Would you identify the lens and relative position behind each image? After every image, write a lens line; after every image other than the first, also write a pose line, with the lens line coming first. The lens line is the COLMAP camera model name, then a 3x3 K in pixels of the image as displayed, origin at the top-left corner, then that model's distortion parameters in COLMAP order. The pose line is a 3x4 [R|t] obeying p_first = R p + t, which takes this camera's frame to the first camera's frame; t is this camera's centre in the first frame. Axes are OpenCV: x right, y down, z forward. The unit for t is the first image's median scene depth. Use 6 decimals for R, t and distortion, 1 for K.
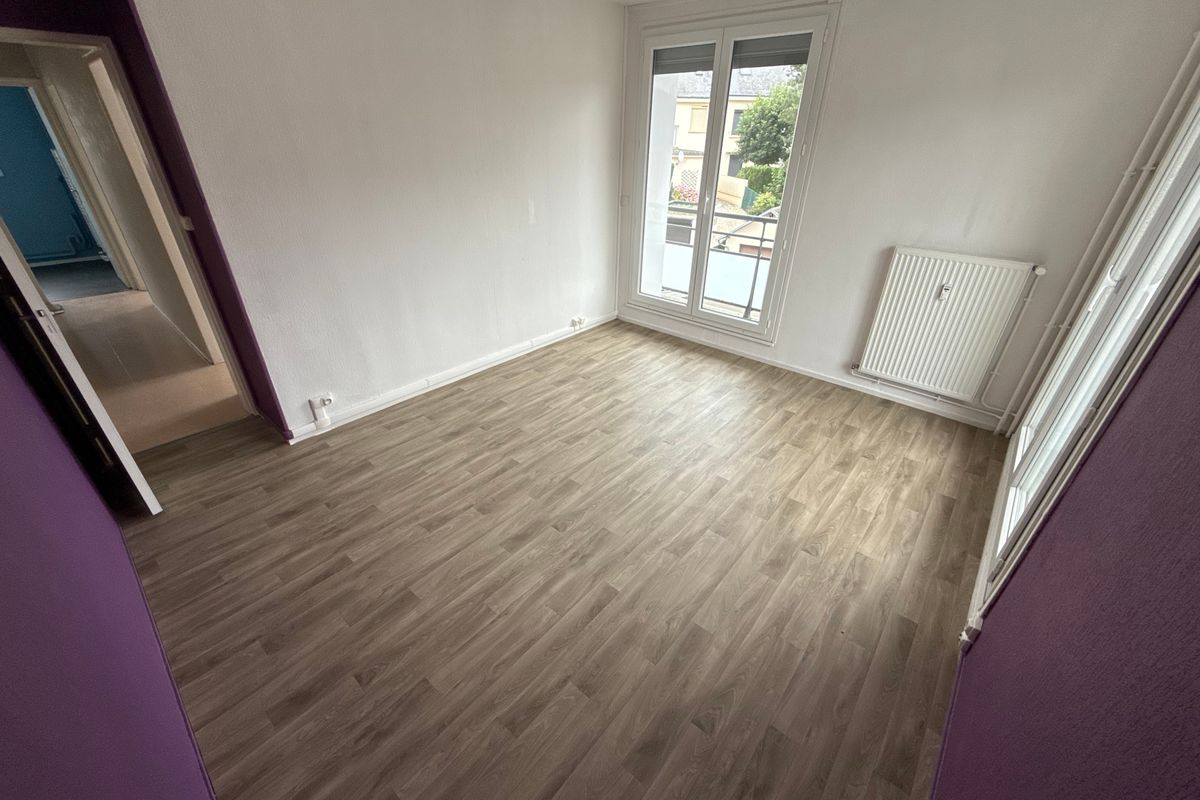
lens RADIAL K [[477.1, 0, 596.8], [0, 477.1, 400.6], [0, 0, 1]] dist [-0.000194, -0.000083]
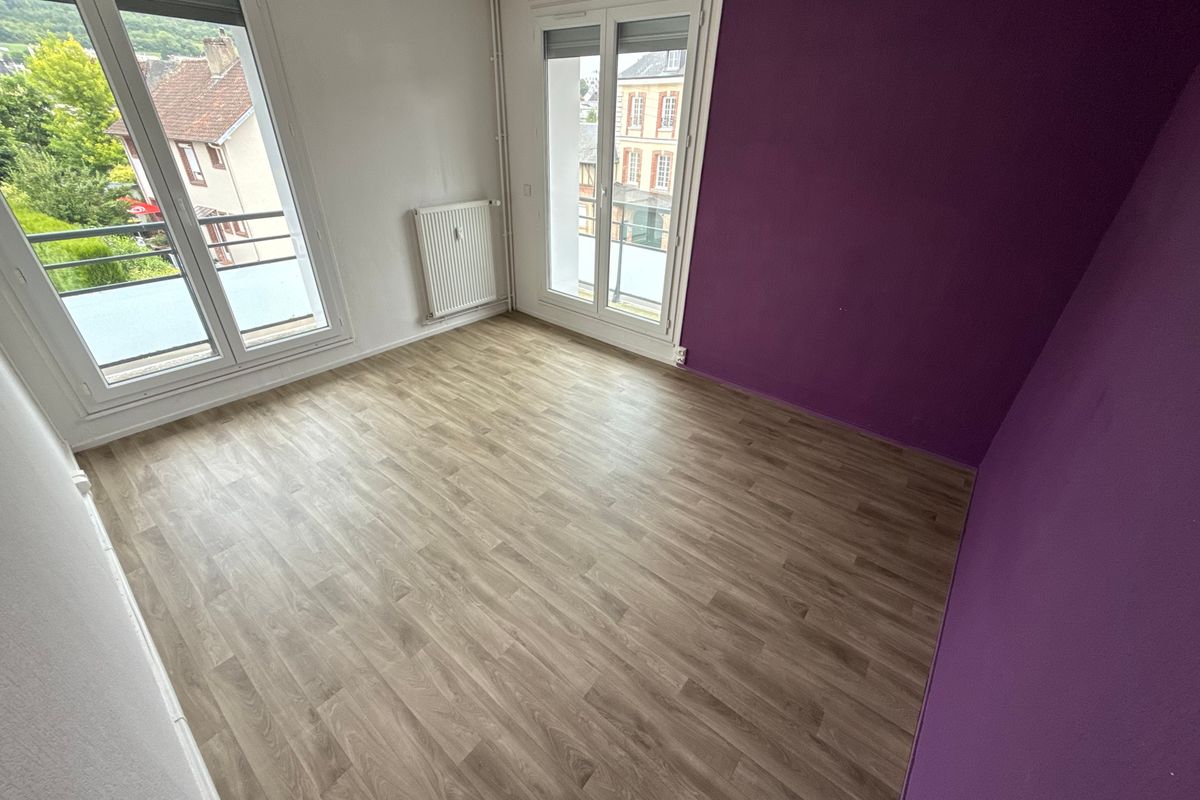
lens RADIAL K [[477.1, 0, 596.8], [0, 477.1, 400.6], [0, 0, 1]] dist [-0.000194, -0.000083]
pose [[-0.031531, -0.517008, 0.855400, -0.664867], [0.467172, 0.748964, 0.469898, -0.316512], [-0.883604, 0.414435, 0.217916, 0.542931]]
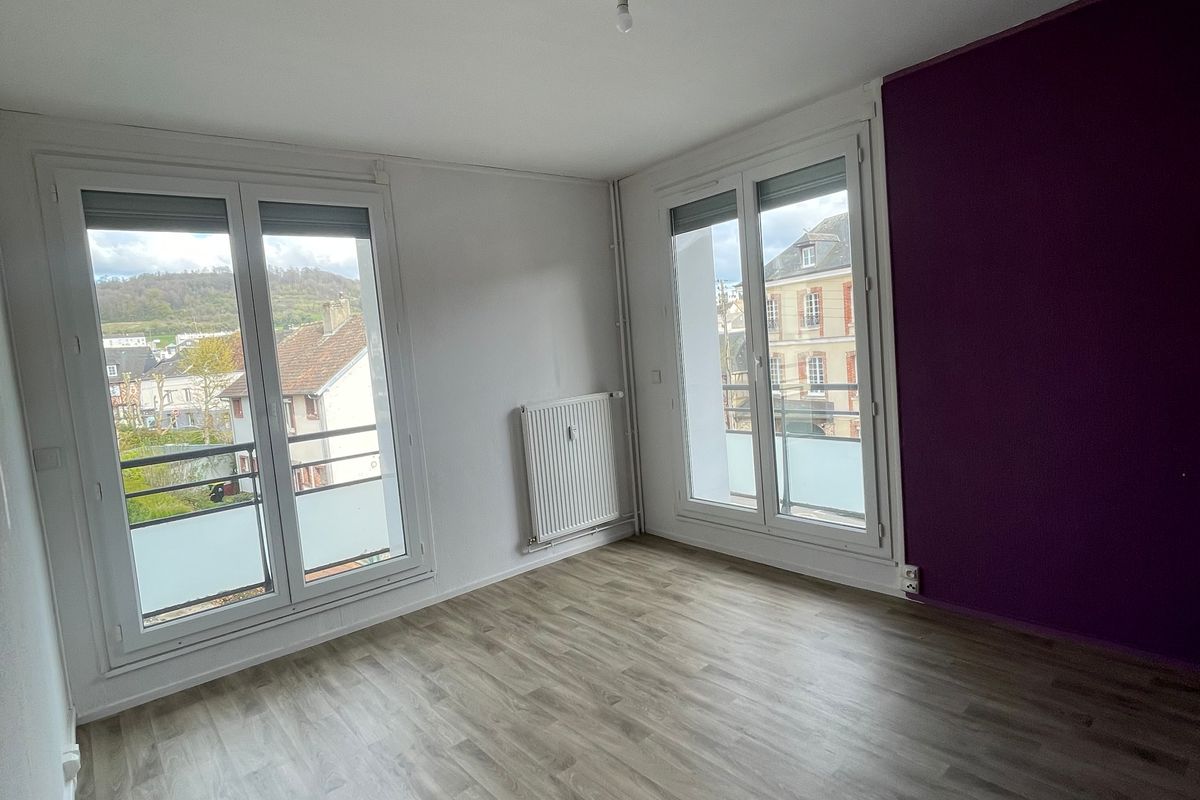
lens RADIAL K [[644.2, 0, 594.3], [0, 644.2, 395.0], [0, 0, 1]] dist [-0.001152, -0.000526]
pose [[0.160641, -0.101782, 0.981751, -0.642397], [0.559624, 0.828727, -0.005652, -0.255181], [-0.813028, 0.550320, 0.190087, 0.626516]]
